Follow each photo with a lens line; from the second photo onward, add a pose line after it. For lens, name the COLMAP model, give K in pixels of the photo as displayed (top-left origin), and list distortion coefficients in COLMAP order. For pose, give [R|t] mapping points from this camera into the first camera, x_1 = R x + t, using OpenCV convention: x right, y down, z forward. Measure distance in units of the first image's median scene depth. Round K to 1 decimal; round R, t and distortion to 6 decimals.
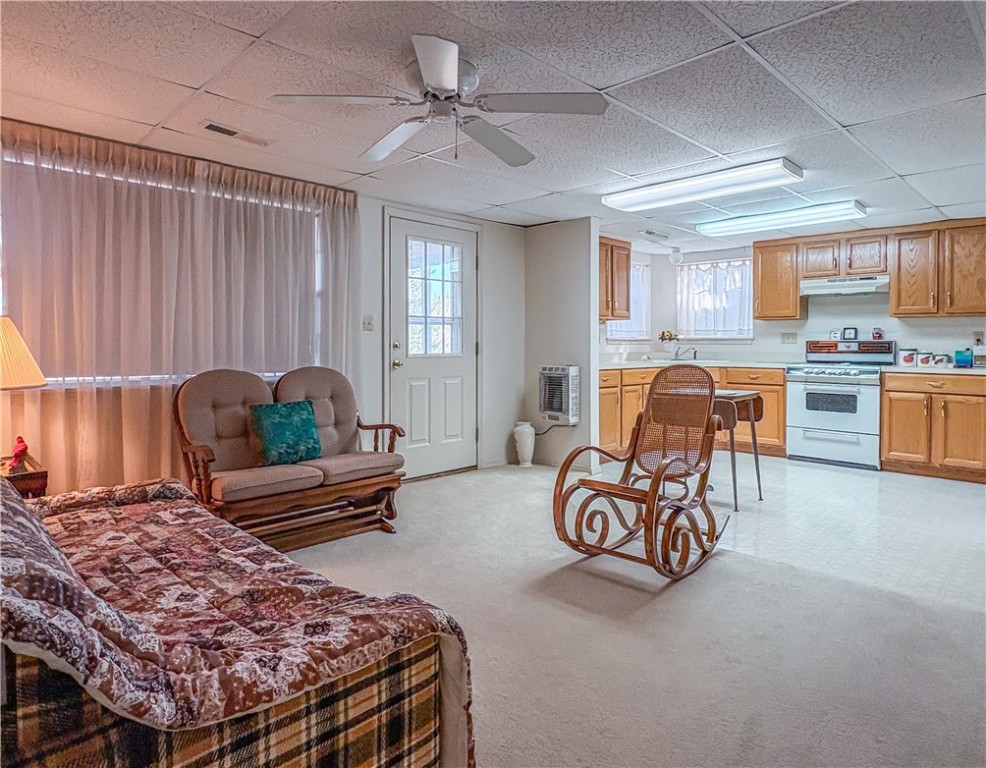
lens RADIAL K [[601.1, 0, 485.8], [0, 601.1, 356.7], [0, 0, 1]] dist [-0.006911, -0.004381]
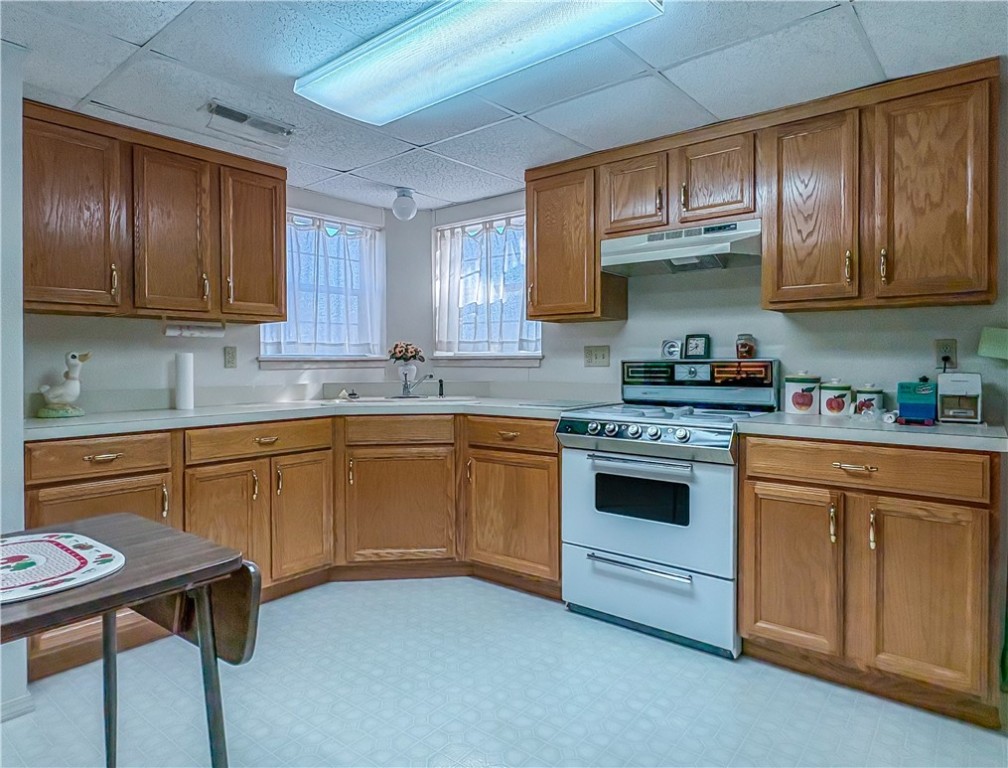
lens RADIAL K [[611.0, 0, 501.9], [0, 611.0, 373.1], [0, 0, 1]] dist [-0.003456, 0.001822]
pose [[0.994592, -0.007195, 0.103610, 0.410572], [0.007470, 0.999970, -0.002263, -0.017064], [-0.103590, 0.003025, 0.994615, 0.533341]]
